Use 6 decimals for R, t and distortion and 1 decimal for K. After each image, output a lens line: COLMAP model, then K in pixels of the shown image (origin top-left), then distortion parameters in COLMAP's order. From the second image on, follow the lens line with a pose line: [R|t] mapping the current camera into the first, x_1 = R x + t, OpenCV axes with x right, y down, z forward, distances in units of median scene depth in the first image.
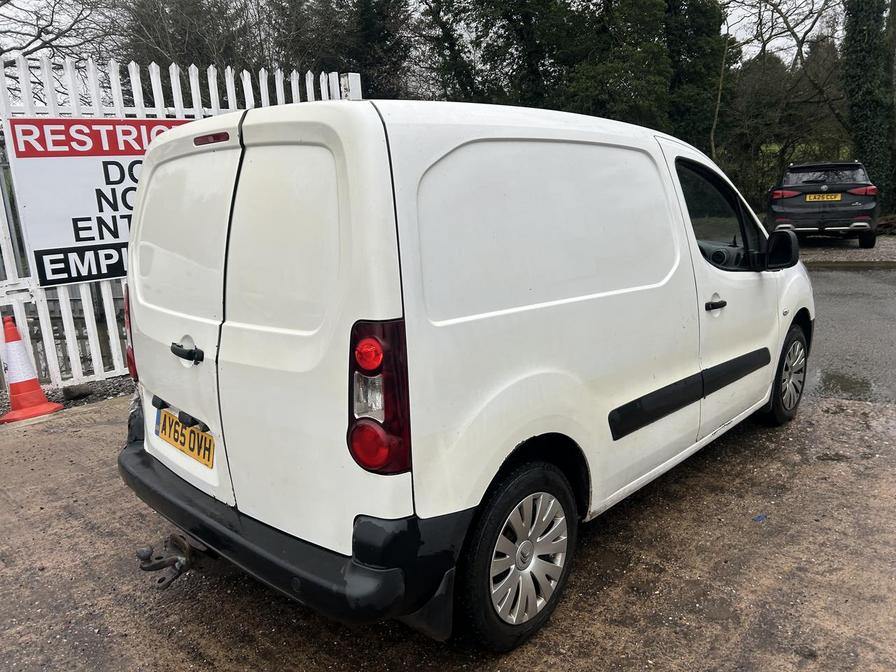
lens RADIAL K [[669.1, 0, 448.0], [0, 669.1, 336.0], [0, 0, 1]] dist [0.096804, -0.112917]
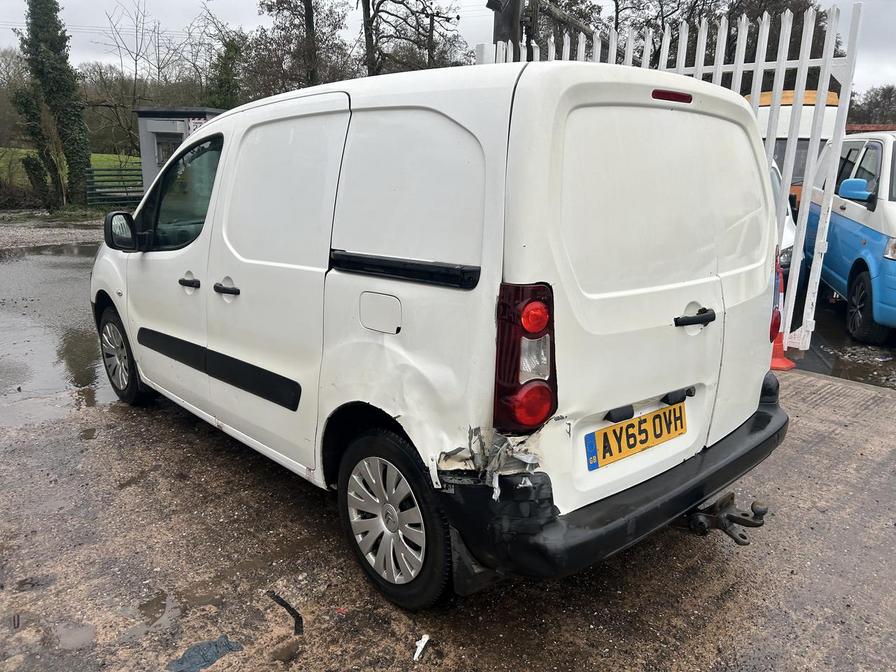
lens RADIAL K [[669.1, 0, 448.0], [0, 669.1, 336.0], [0, 0, 1]] dist [0.096804, -0.112917]
pose [[0.068039, -0.200624, 0.977303, -0.608074], [0.192362, 0.963830, 0.184466, -0.089150], [-0.978962, 0.175445, 0.104170, 0.559270]]
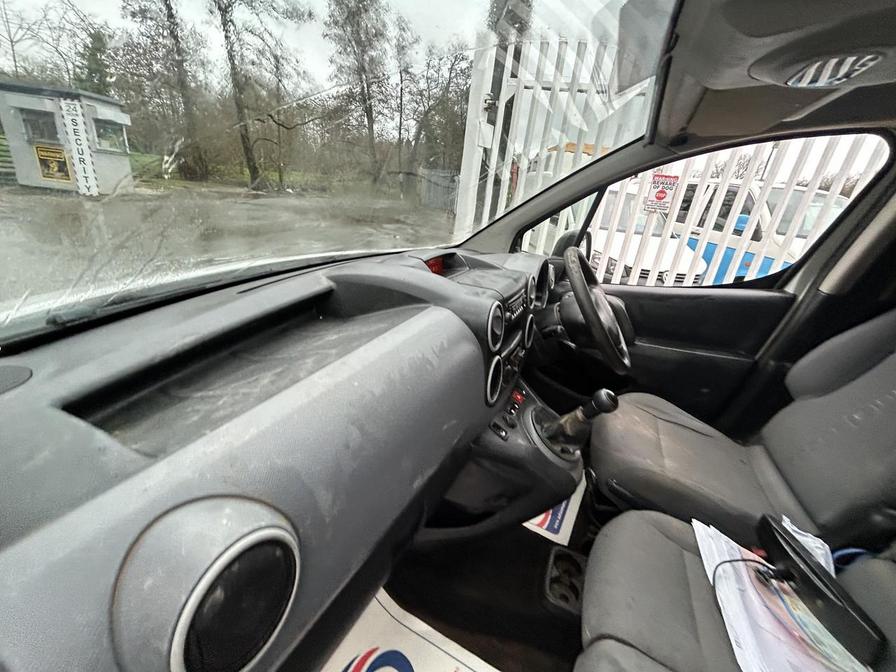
lens RADIAL K [[361.6, 0, 448.0], [0, 361.6, 336.0], [0, 0, 1]] dist [0.000147, -0.000571]
pose [[-0.335441, -0.346797, 0.875906, 0.079760], [0.112352, 0.908413, 0.402695, -0.159412], [-0.935337, 0.233490, -0.265756, 0.883028]]
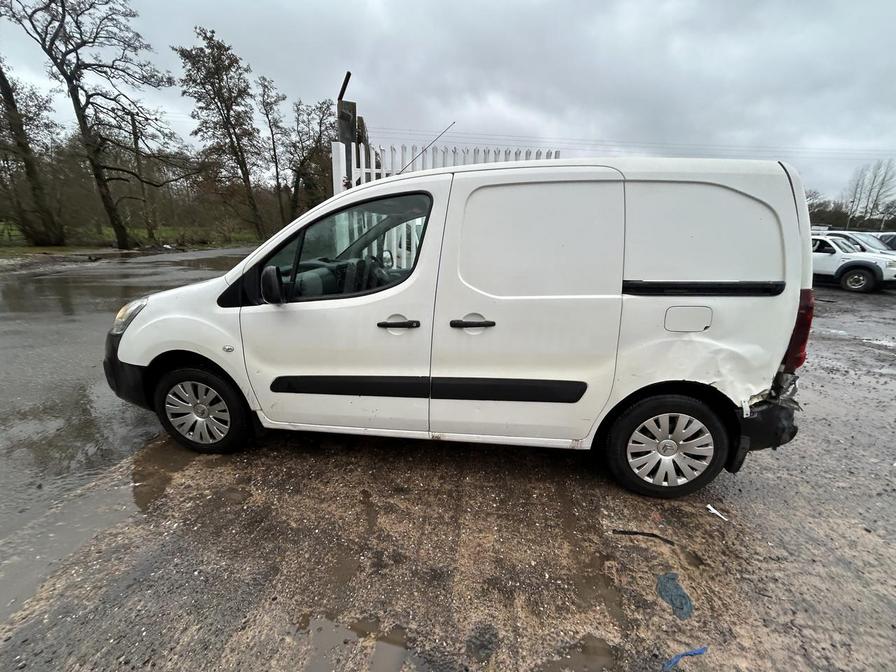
lens RADIAL K [[361.6, 0, 448.0], [0, 361.6, 336.0], [0, 0, 1]] dist [0.000147, -0.000571]
pose [[-0.587920, -0.193237, 0.785500, -0.332207], [0.174512, 0.917884, 0.356420, -0.181088], [-0.789871, 0.346626, -0.505920, 1.002802]]
